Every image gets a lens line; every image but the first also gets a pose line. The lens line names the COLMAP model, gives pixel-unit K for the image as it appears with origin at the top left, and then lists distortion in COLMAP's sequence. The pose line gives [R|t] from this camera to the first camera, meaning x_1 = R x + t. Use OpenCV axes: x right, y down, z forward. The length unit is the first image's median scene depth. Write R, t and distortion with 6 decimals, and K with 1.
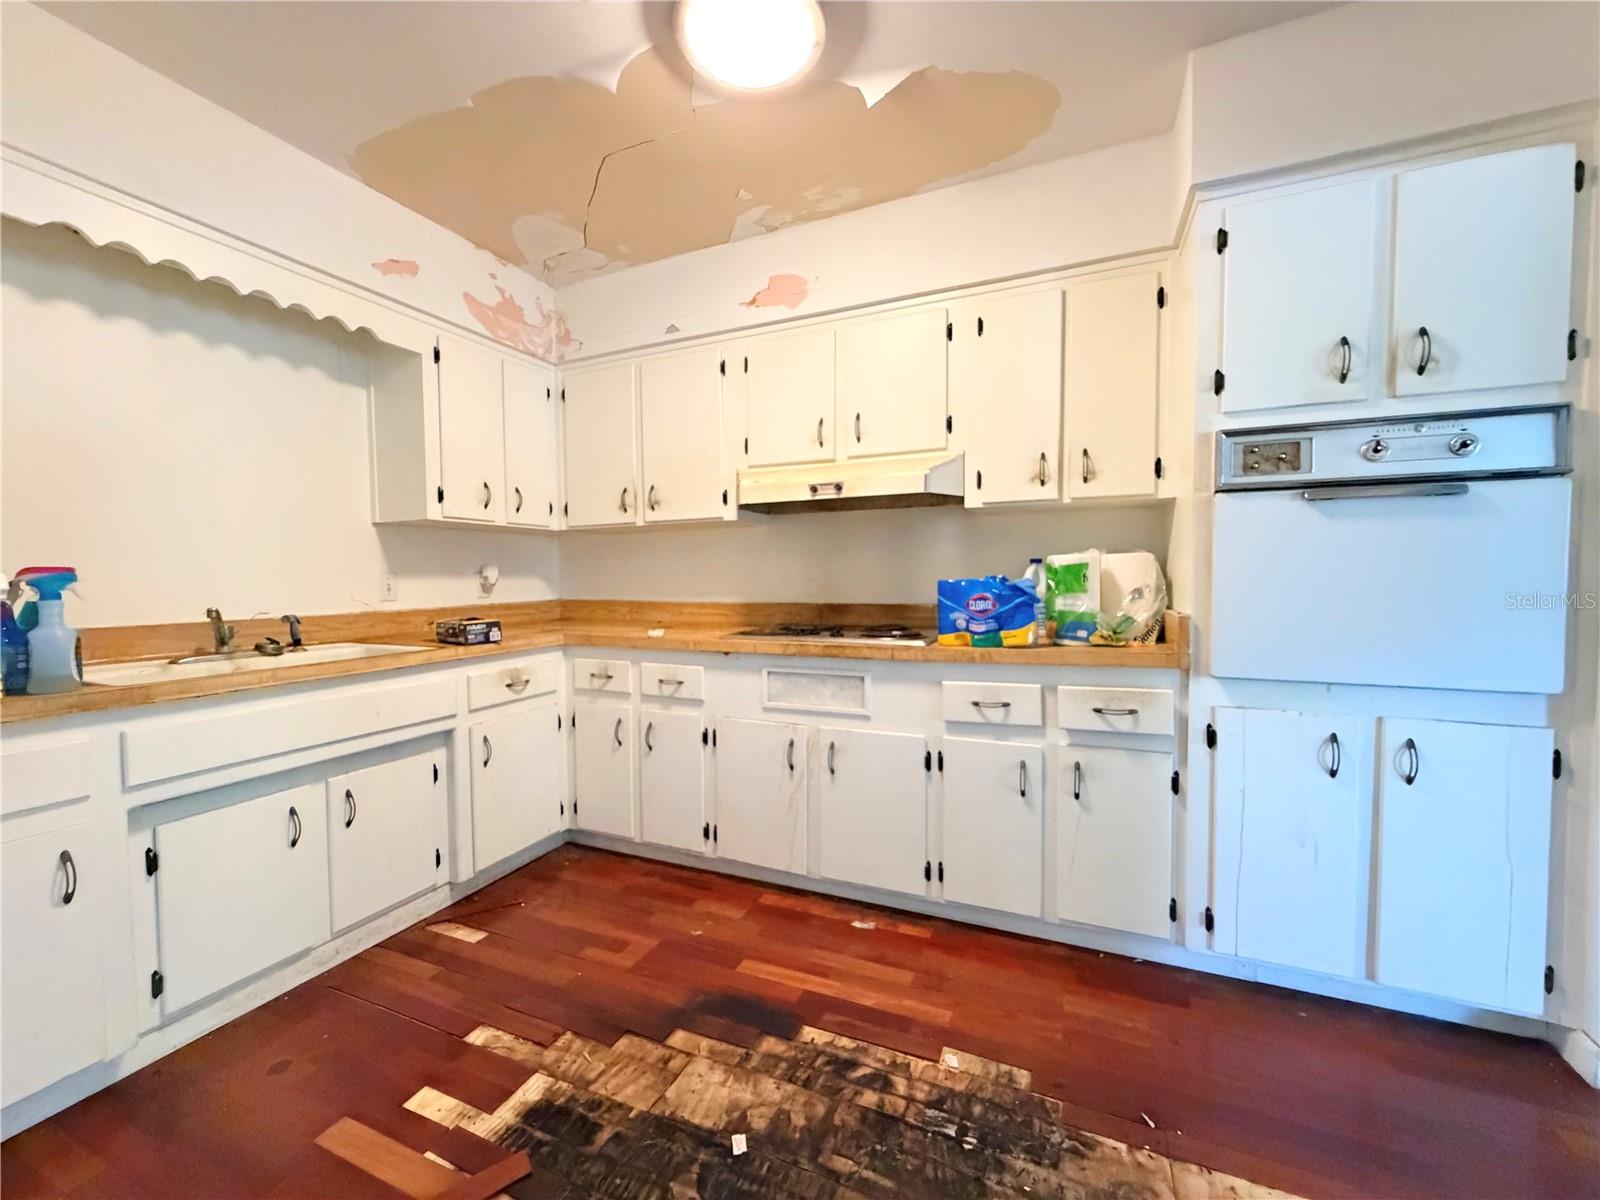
lens RADIAL K [[640.2, 0, 796.0], [0, 640.2, 597.1], [0, 0, 1]] dist [-0.001140, 0.000827]
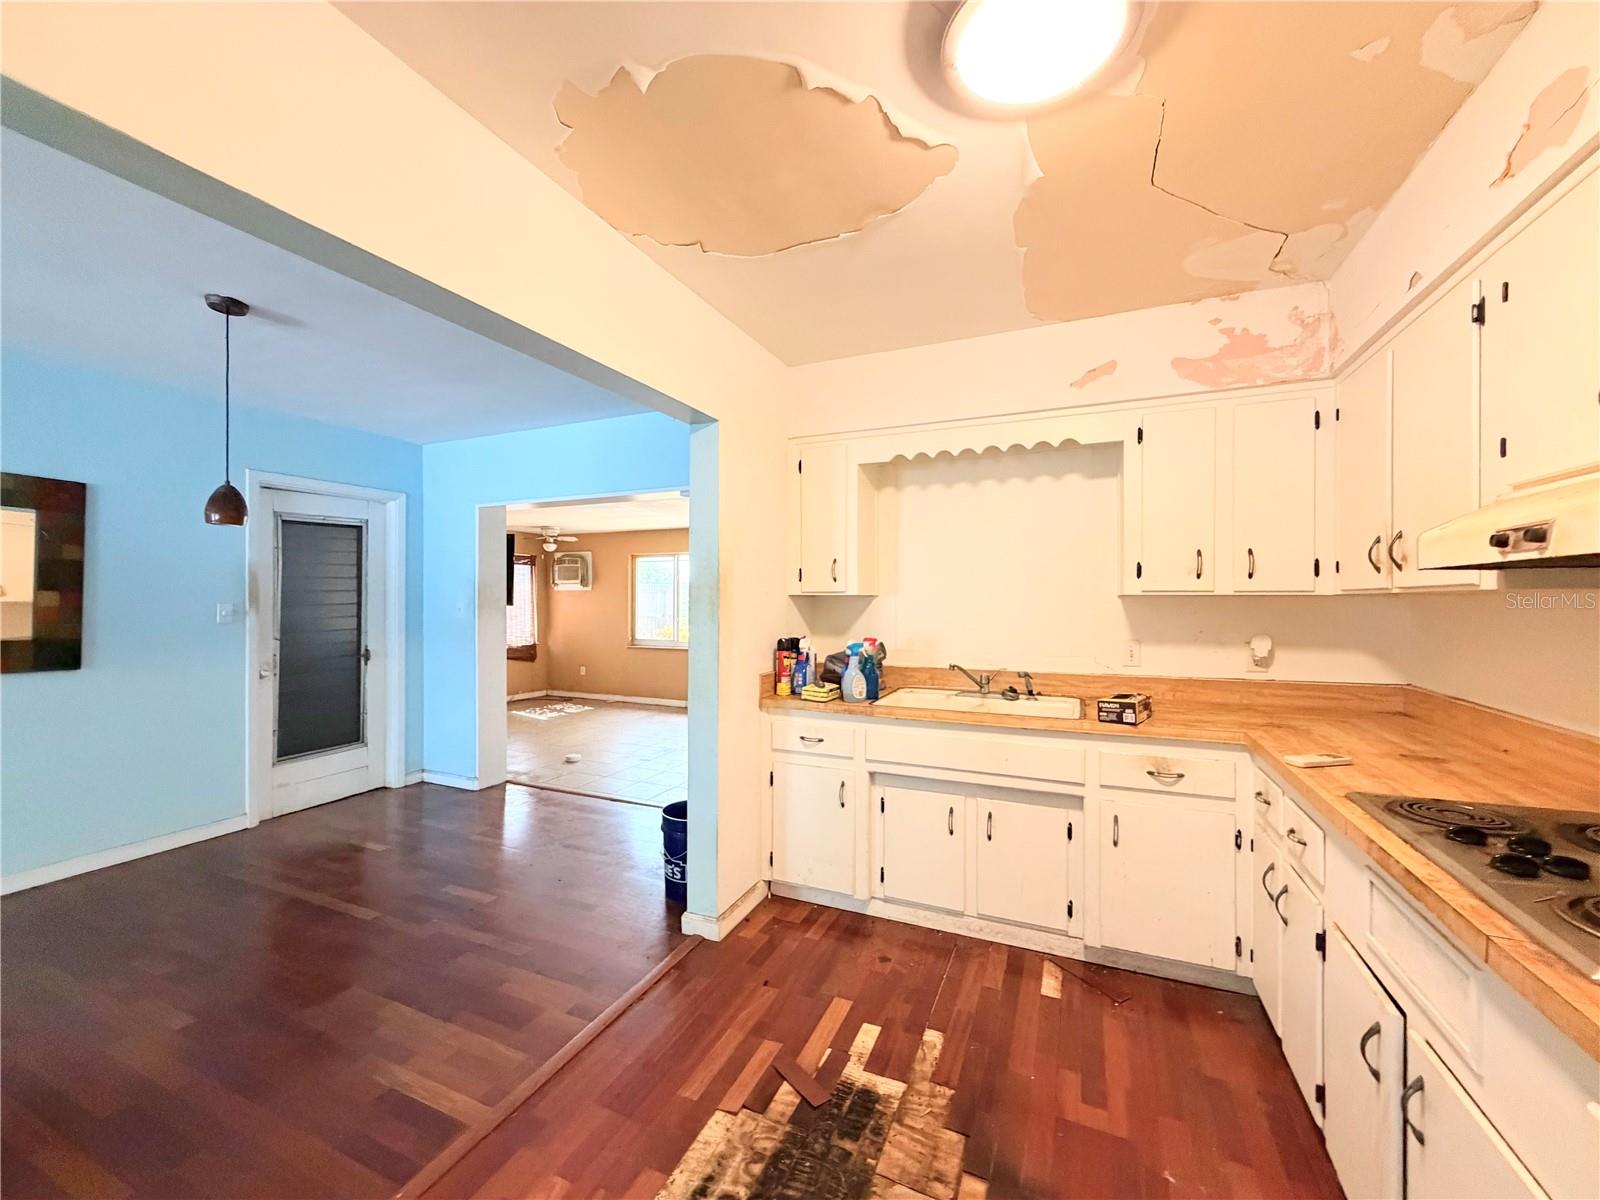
lens RADIAL K [[640.2, 0, 795.8], [0, 640.2, 595.5], [0, 0, 1]] dist [-0.001140, 0.000827]
pose [[-0.011845, 0.006007, -0.999912, 0.590221], [-0.033477, 0.999419, 0.006400, -0.132449], [0.999369, 0.033550, -0.011637, 0.572409]]
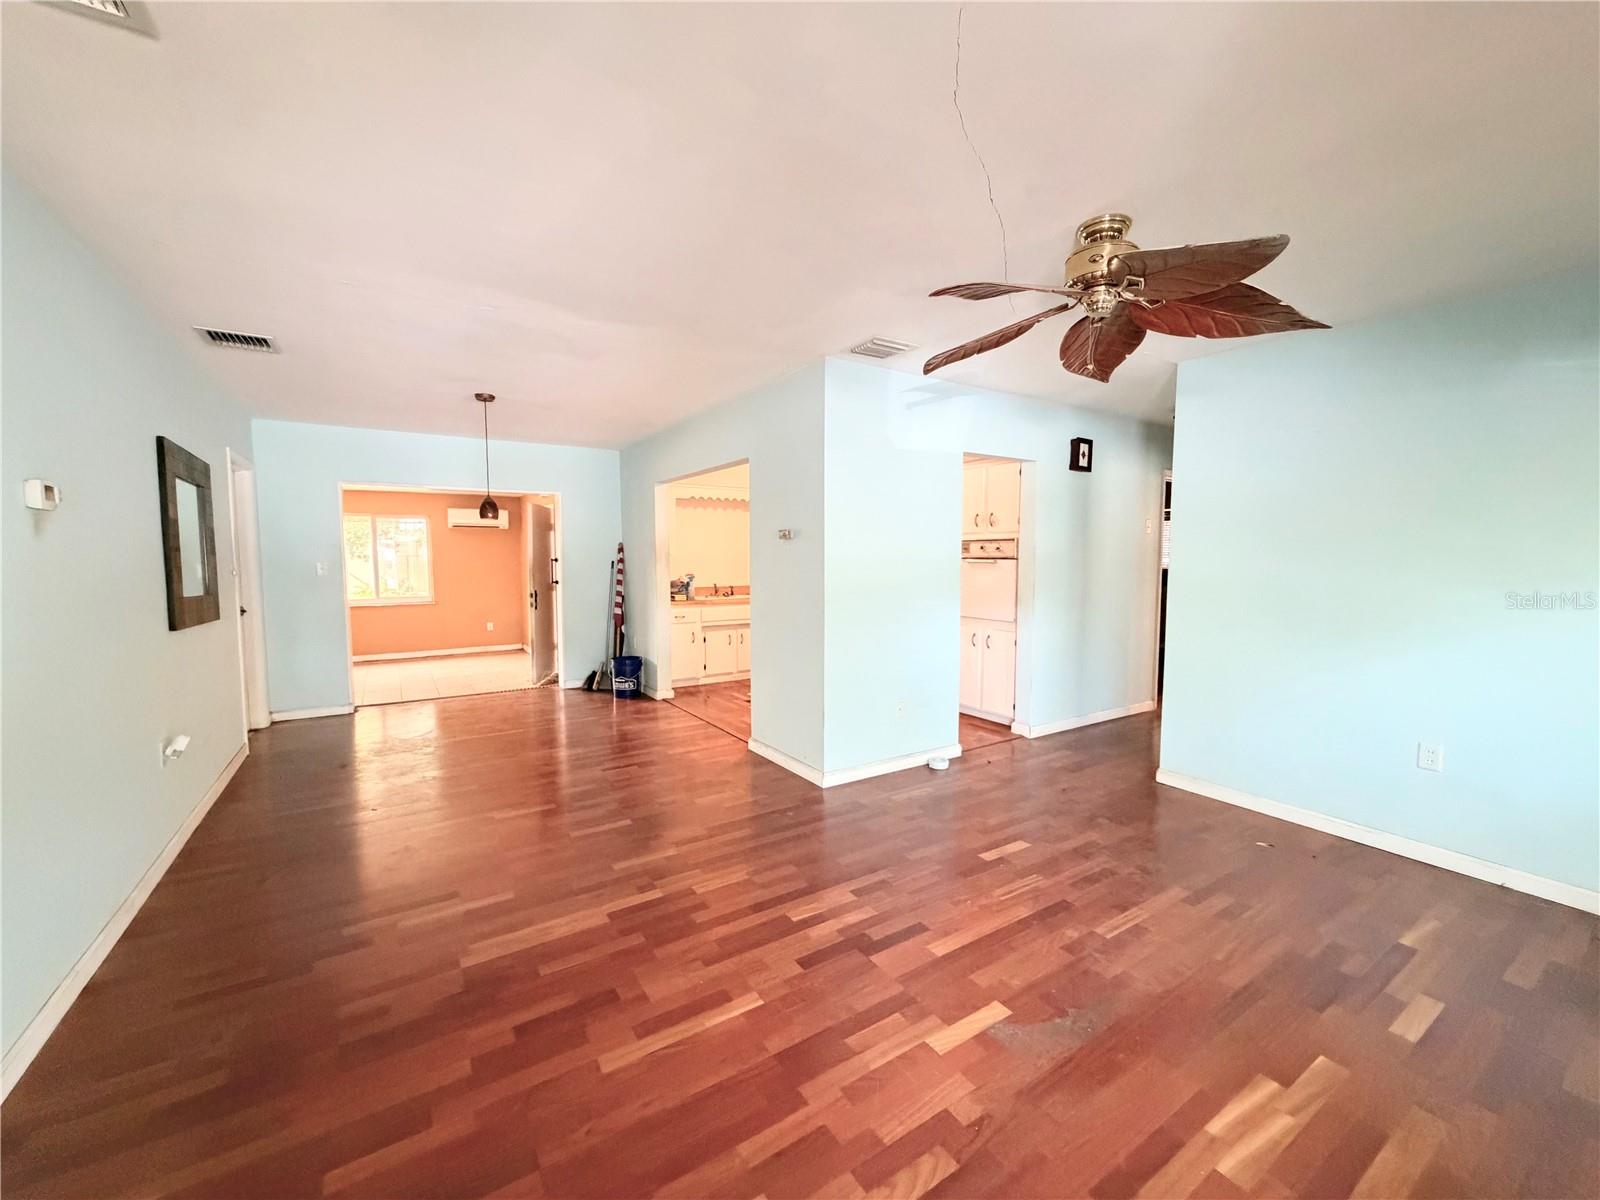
lens RADIAL K [[640.2, 0, 799.5], [0, 640.2, 601.8], [0, 0, 1]] dist [-0.001140, 0.000827]
pose [[0.835783, 0.050687, -0.546716, 1.512361], [-0.025845, 0.998258, 0.053040, -0.081570], [0.548452, -0.030200, 0.835637, -1.807485]]
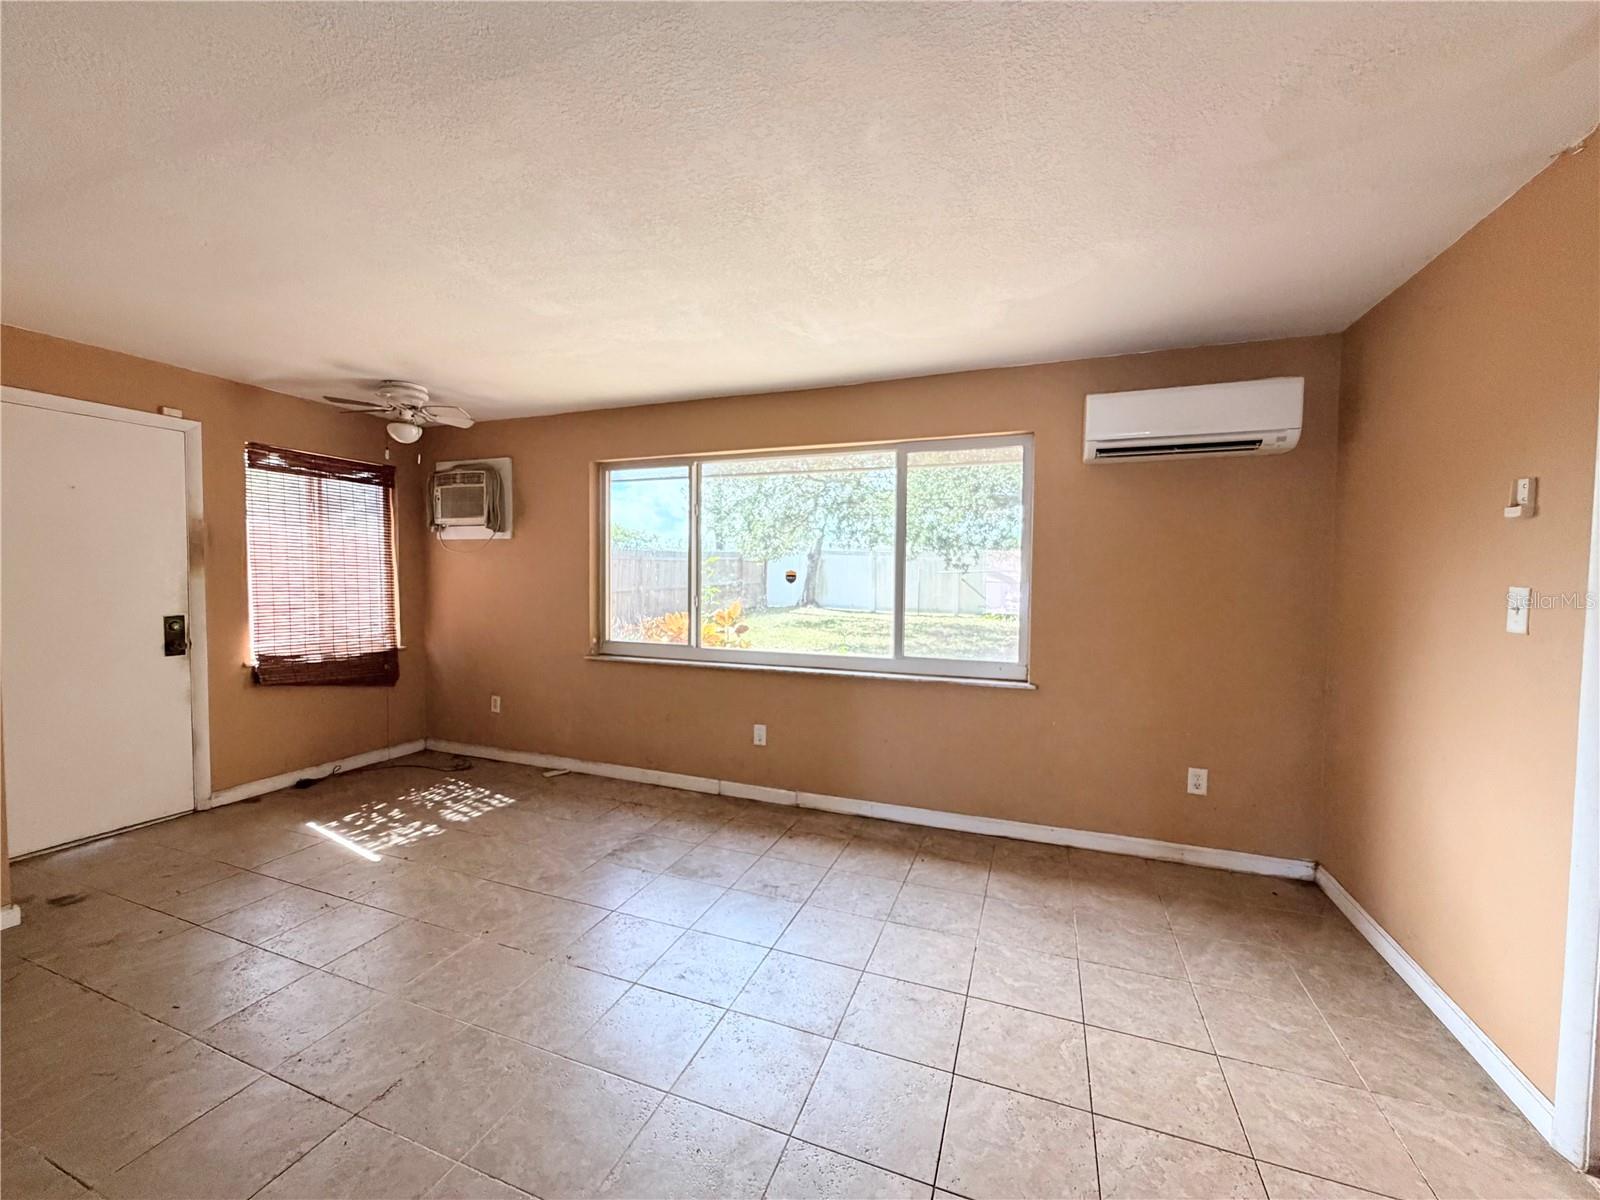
lens RADIAL K [[640.2, 0, 802.3], [0, 640.2, 593.7], [0, 0, 1]] dist [-0.001140, 0.000827]
pose [[0.056101, 0.044555, -0.997430, -1.684726], [-0.041244, 0.998254, 0.042272, -0.039306], [0.997573, 0.038766, 0.057840, -0.059402]]
